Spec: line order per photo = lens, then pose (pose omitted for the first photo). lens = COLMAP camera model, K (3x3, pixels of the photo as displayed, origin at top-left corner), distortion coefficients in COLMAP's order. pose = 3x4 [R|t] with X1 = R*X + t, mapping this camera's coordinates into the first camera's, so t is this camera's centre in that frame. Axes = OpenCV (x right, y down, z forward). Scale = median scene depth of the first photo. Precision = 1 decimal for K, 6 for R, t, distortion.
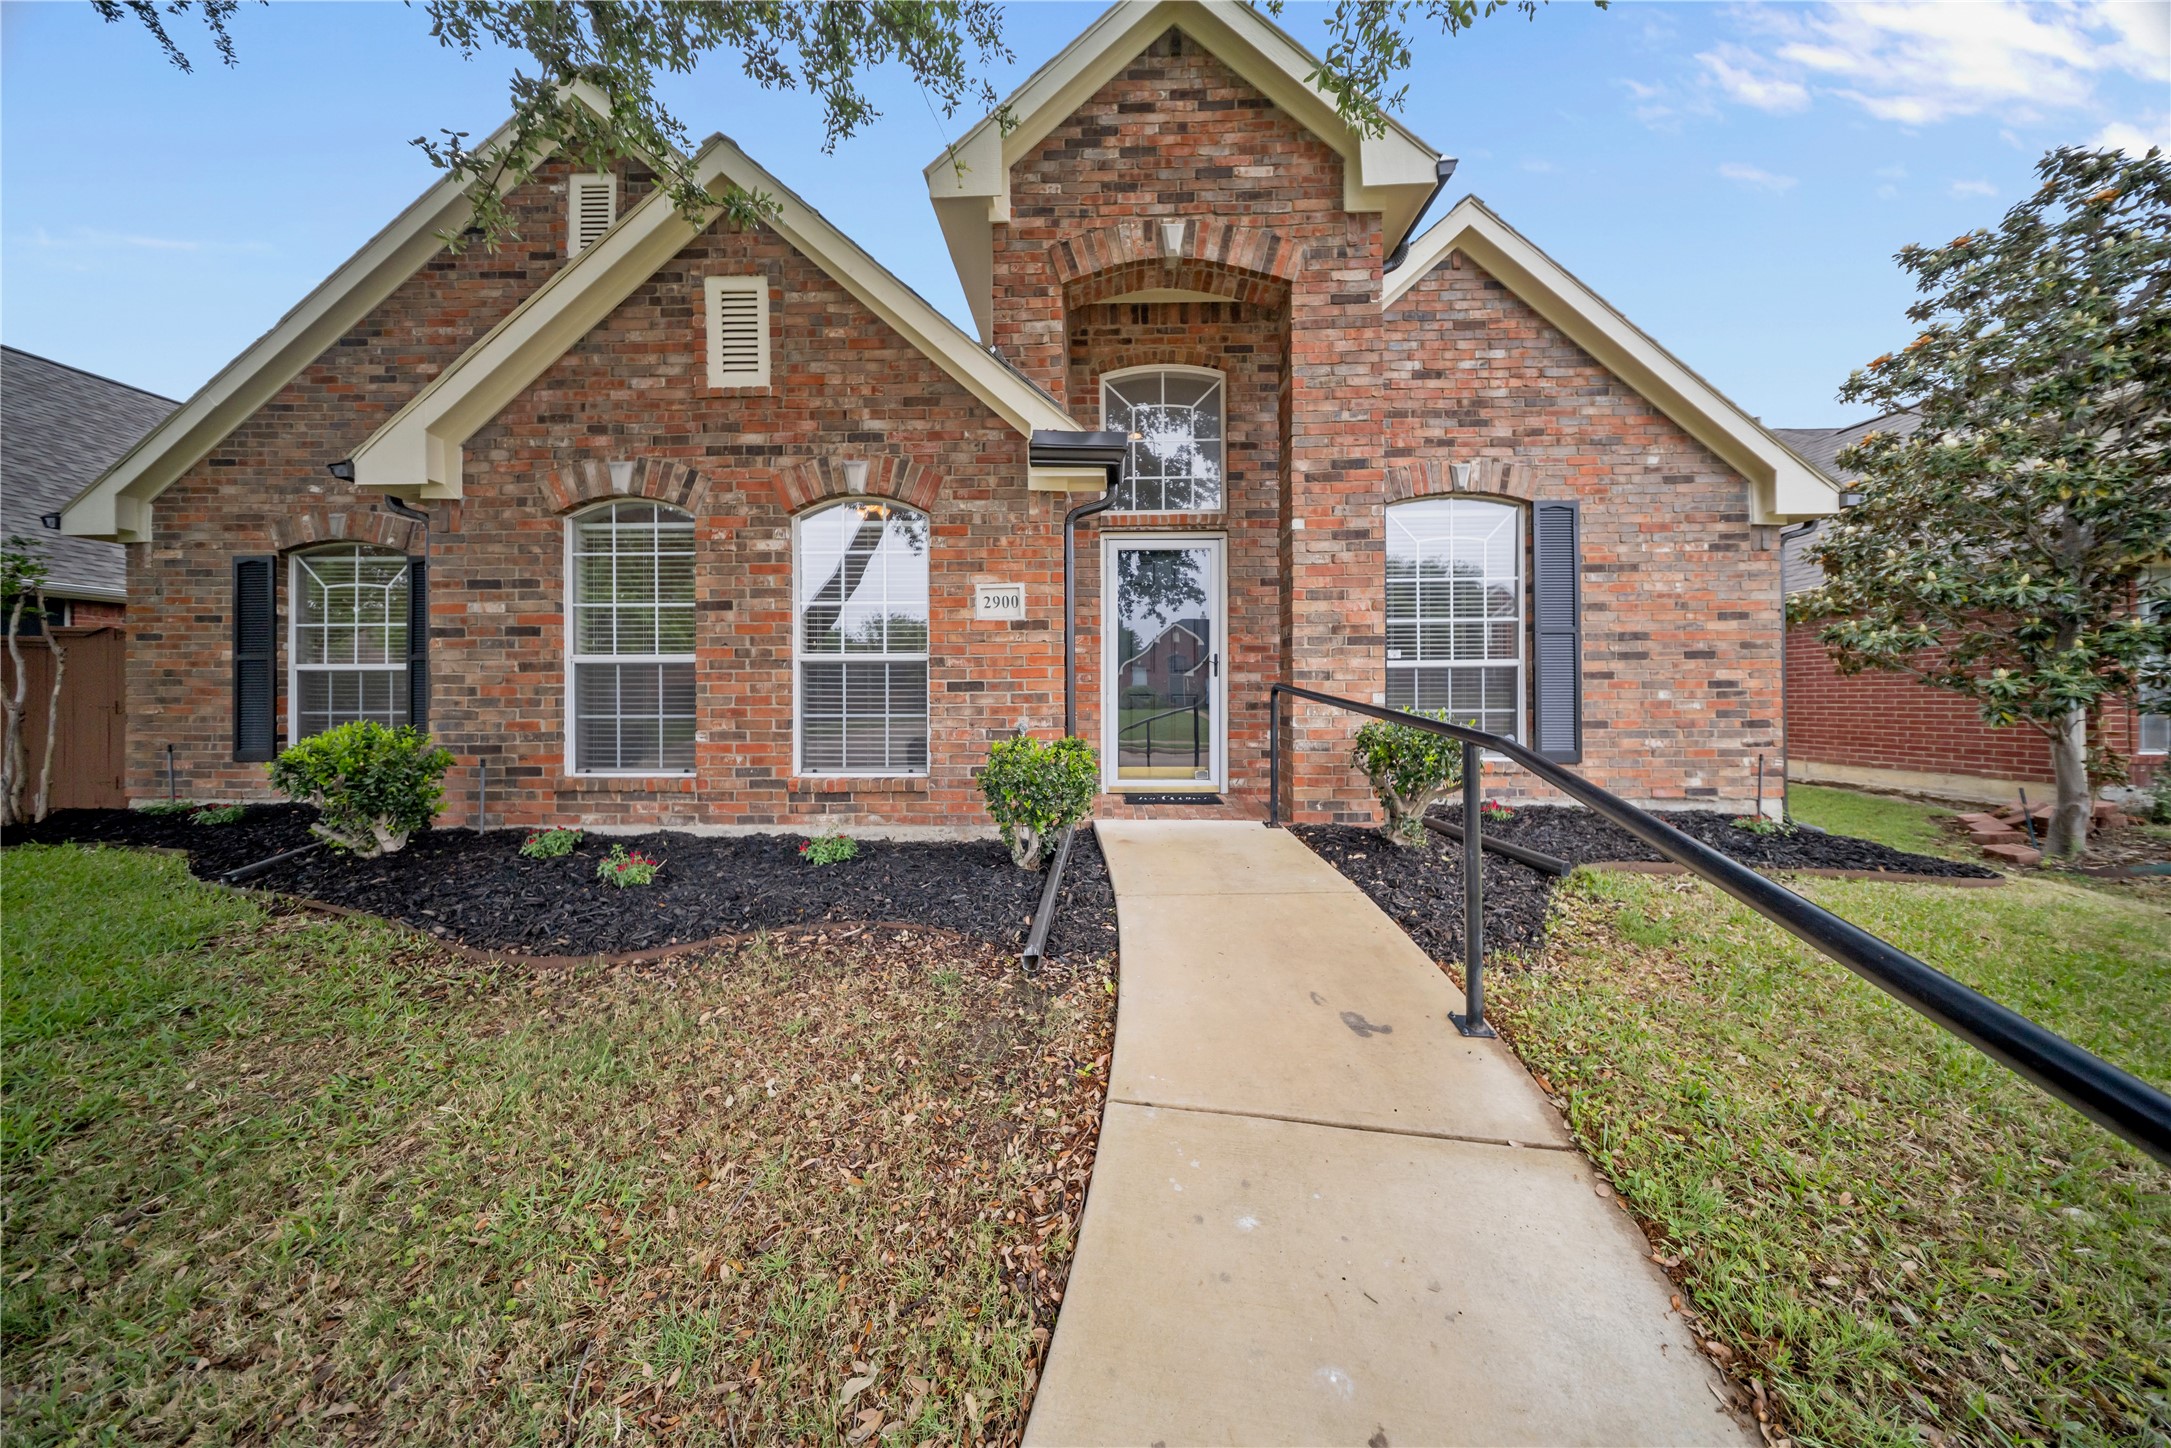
lens RADIAL K [[639.2, 0, 1091.0], [0, 639.2, 707.9], [0, 0, 1]] dist [0.009235, -0.004416]
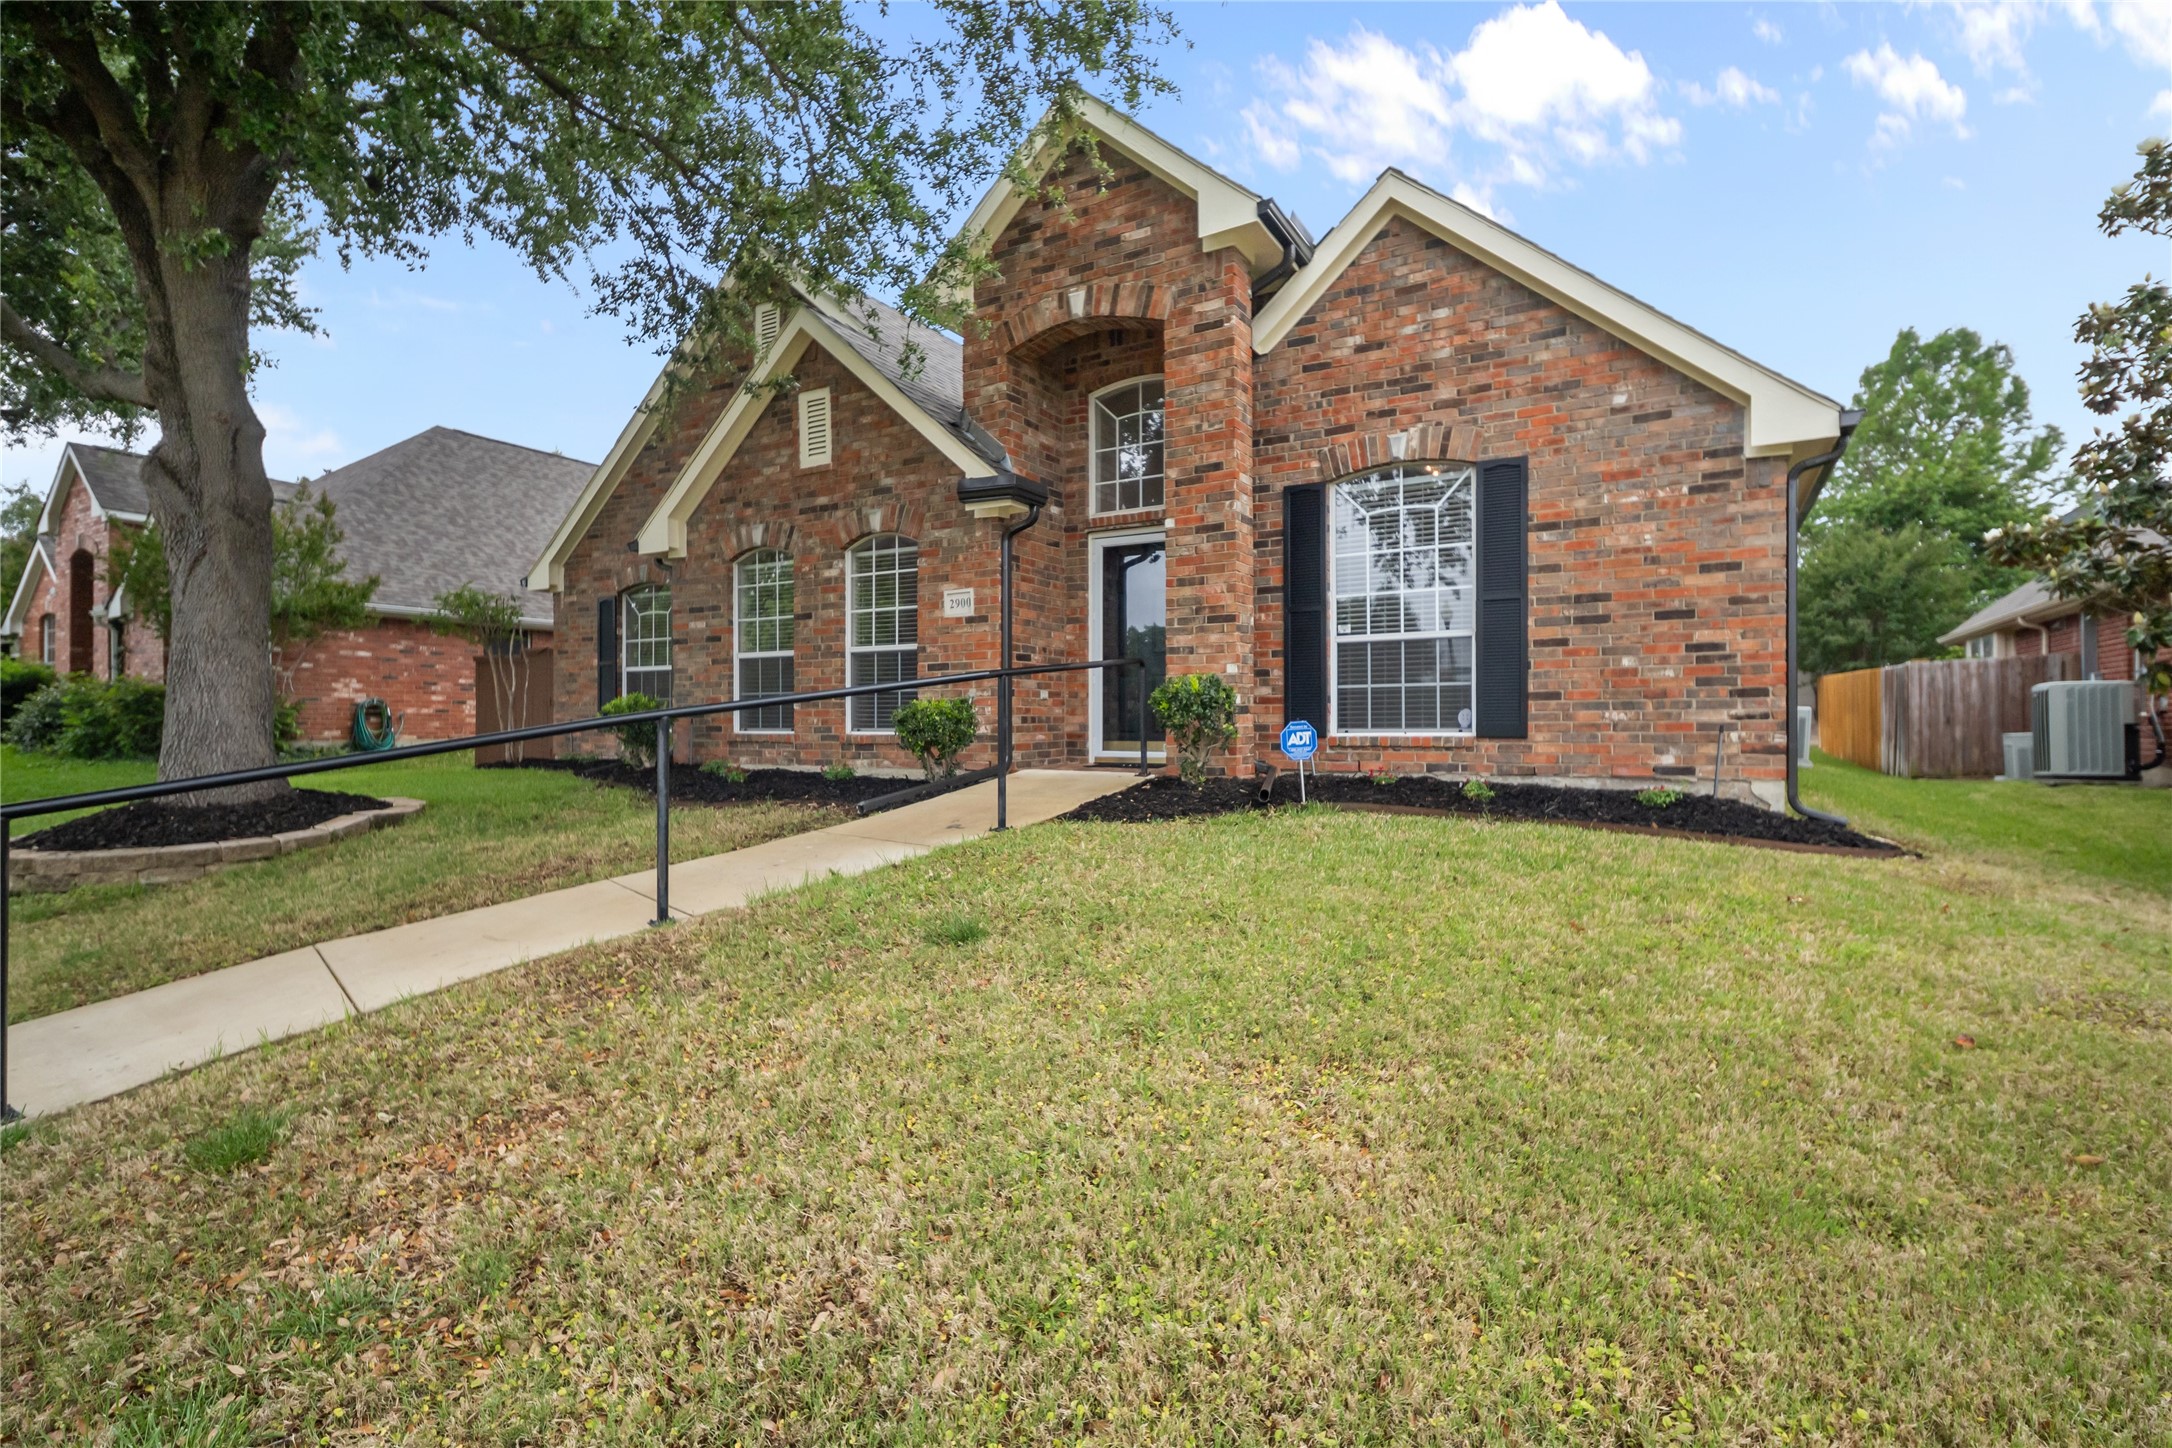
lens RADIAL K [[958.8, 0, 1086.0], [0, 958.8, 752.2], [0, 0, 1]] dist [0.010763, 0.000011]
pose [[0.883273, 0.016536, -0.468567, 0.985193], [-0.009843, 0.999812, 0.016729, 0.104733], [0.468756, -0.010165, 0.883269, -0.621971]]
